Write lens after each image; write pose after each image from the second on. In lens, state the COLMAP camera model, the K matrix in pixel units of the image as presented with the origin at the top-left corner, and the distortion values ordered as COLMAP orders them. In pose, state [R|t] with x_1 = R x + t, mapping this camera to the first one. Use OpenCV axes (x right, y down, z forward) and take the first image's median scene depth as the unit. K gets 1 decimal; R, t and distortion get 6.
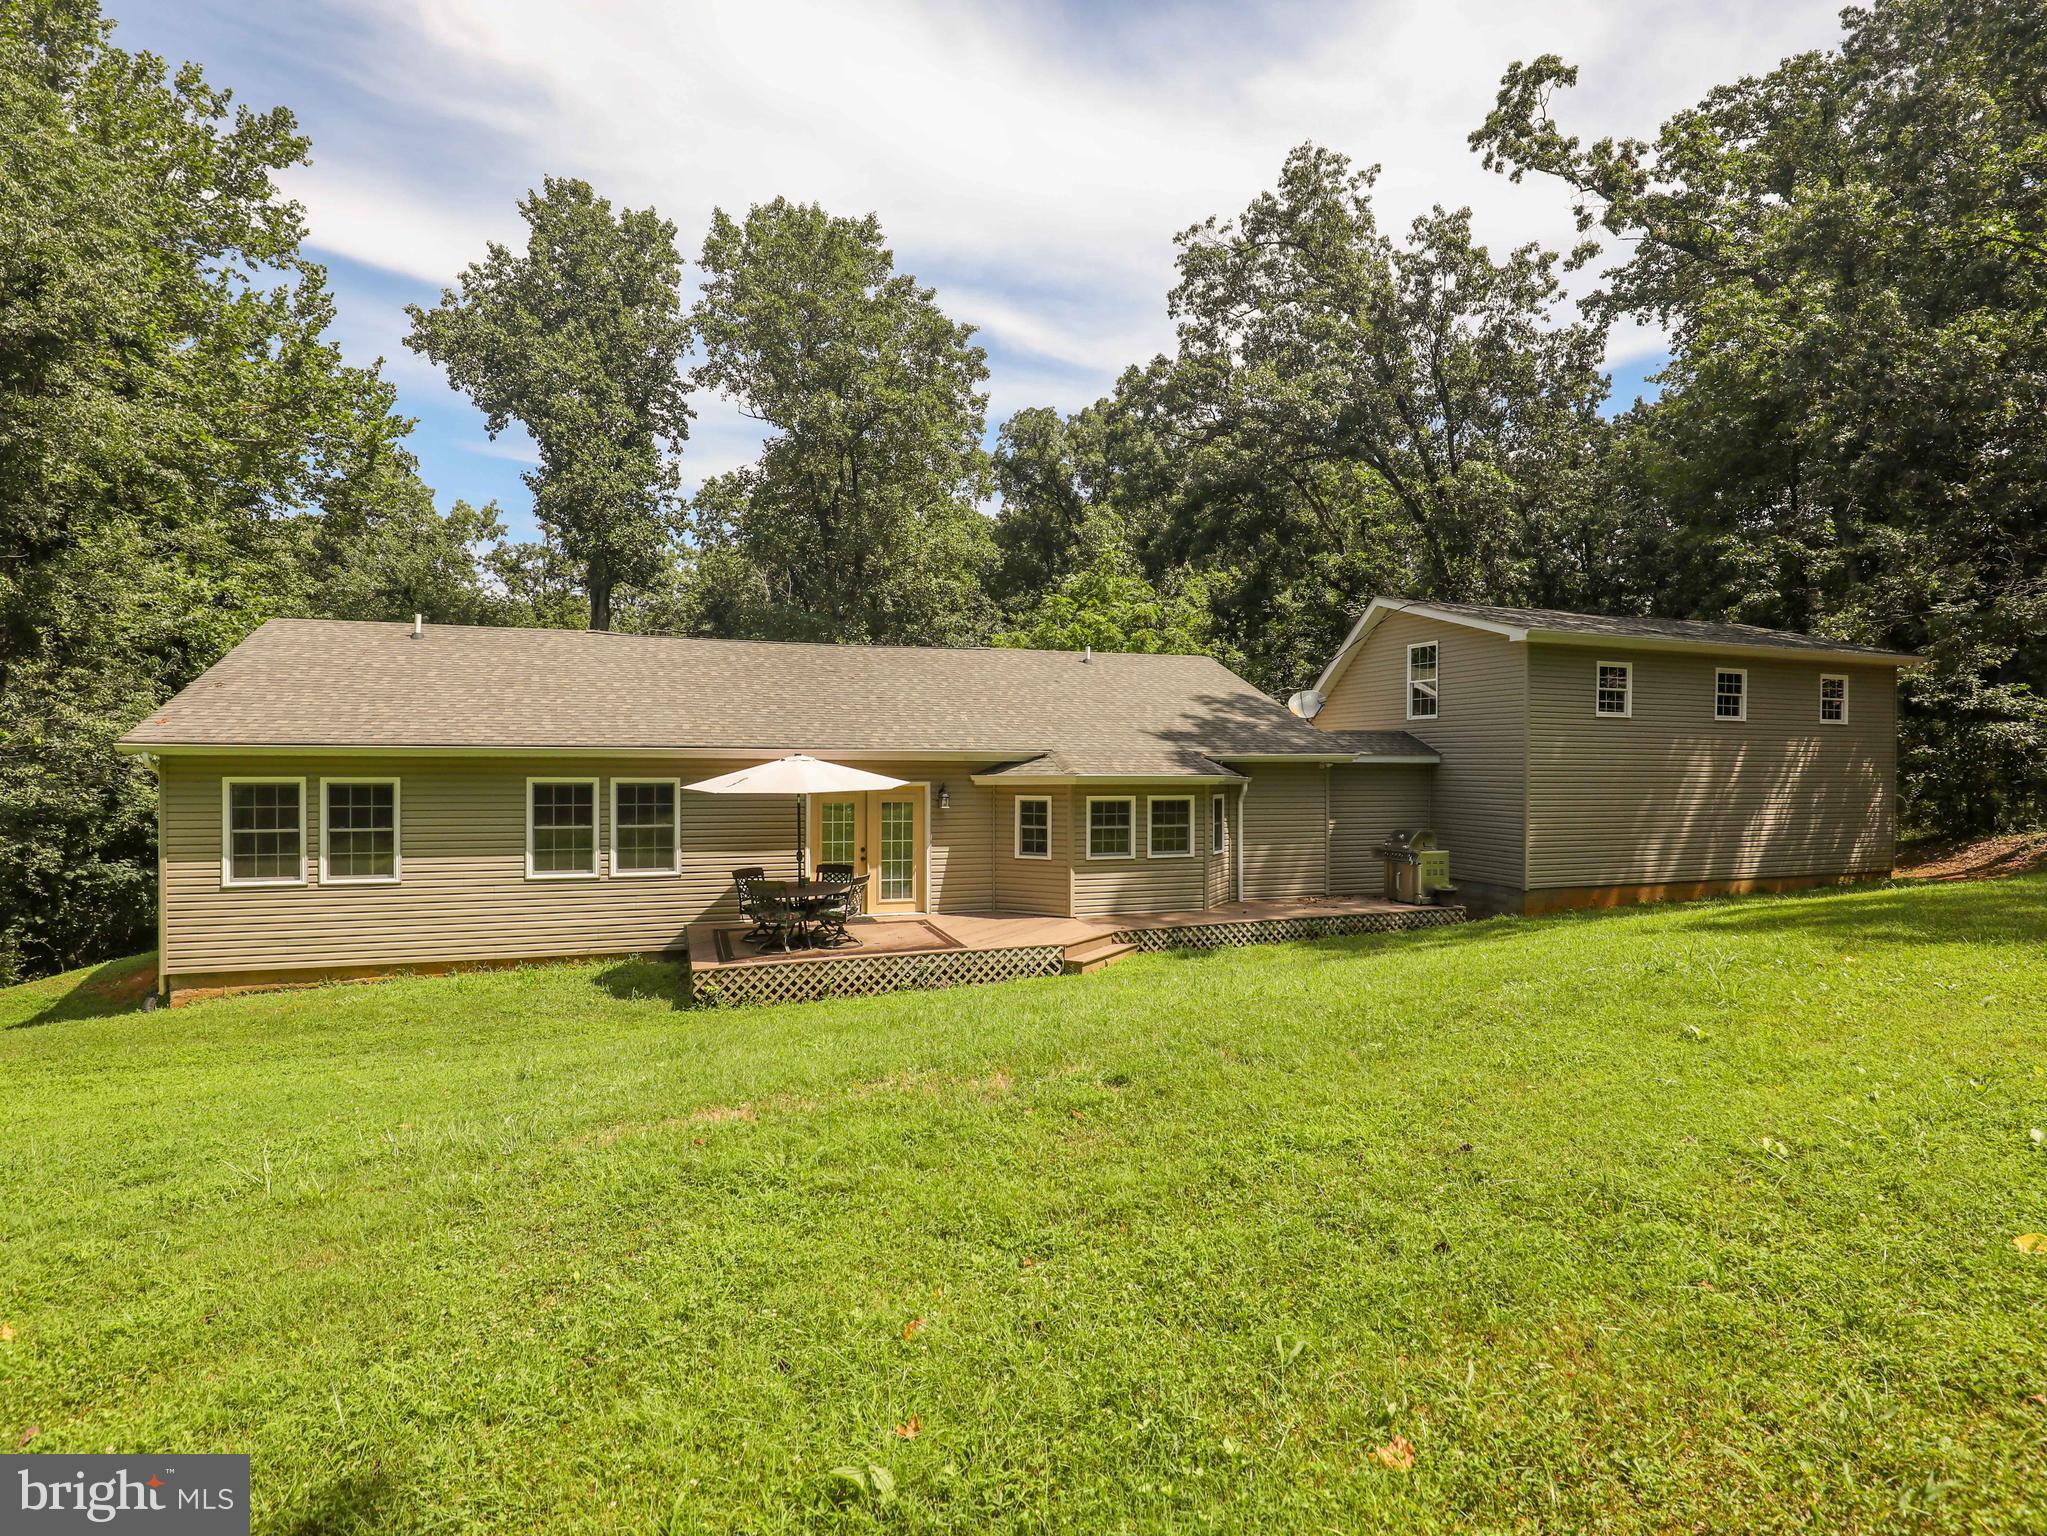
lens RADIAL K [[1072.3, 0, 1036.1], [0, 1072.3, 774.7], [0, 0, 1]] dist [-0.031765, -0.000370]
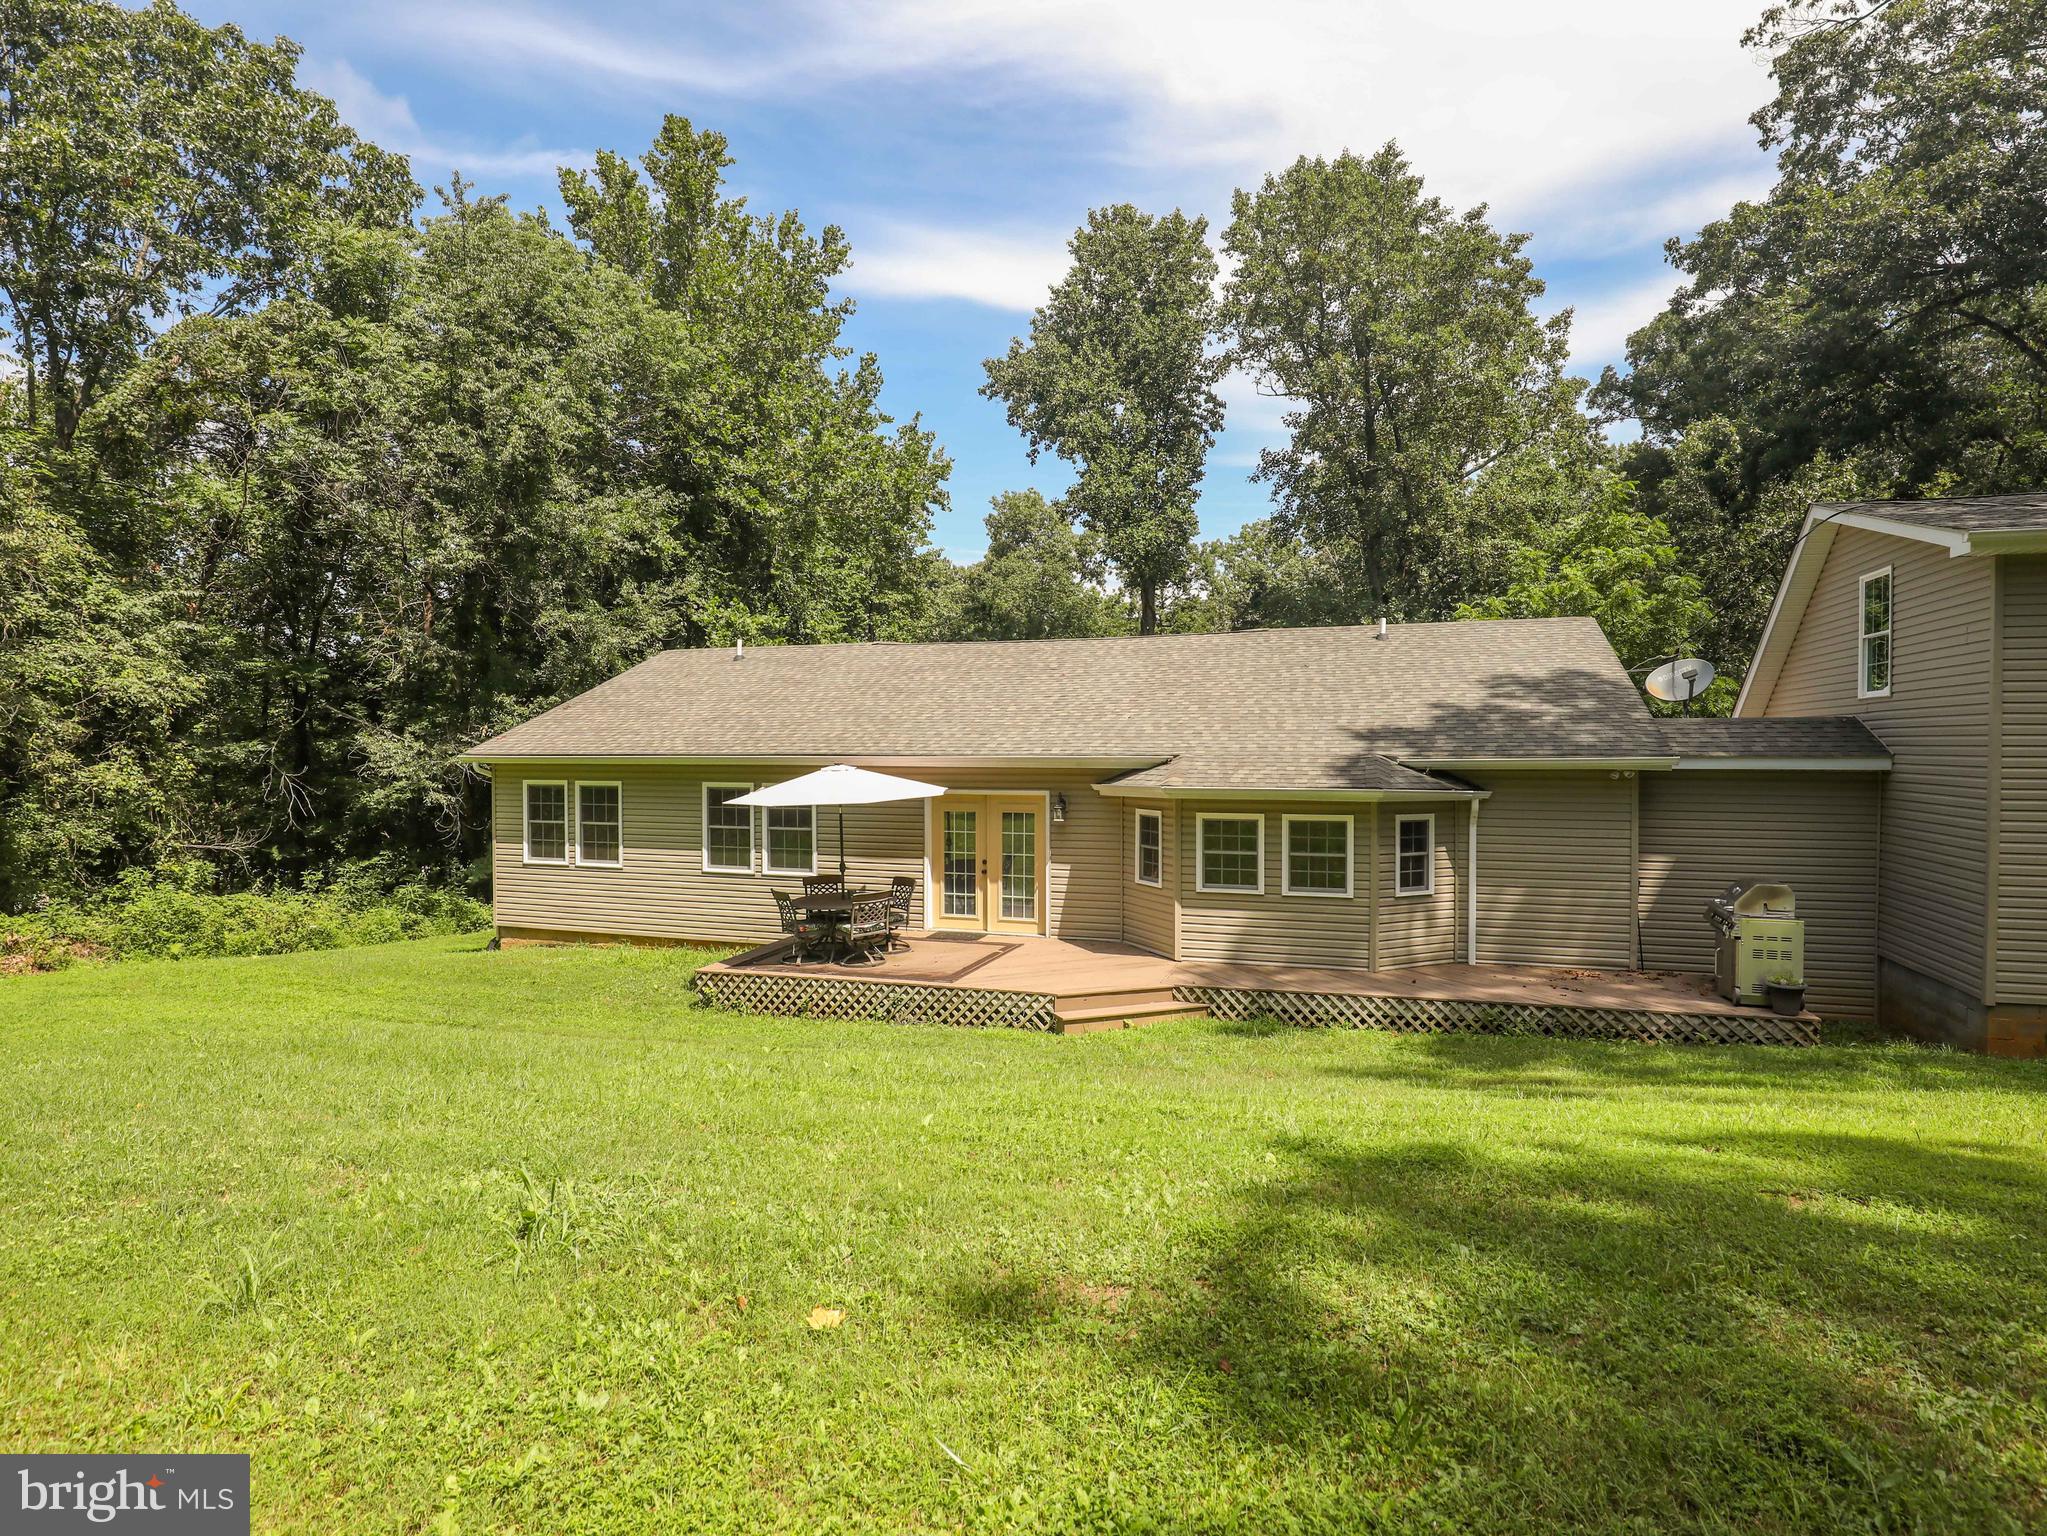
lens RADIAL K [[1072.3, 0, 1036.1], [0, 1072.3, 774.7], [0, 0, 1]] dist [-0.031765, -0.000370]
pose [[0.779205, 0.010738, -0.626677, 0.450386], [-0.001549, 0.999883, 0.015208, -0.020364], [0.626767, -0.010879, 0.779131, 0.291985]]
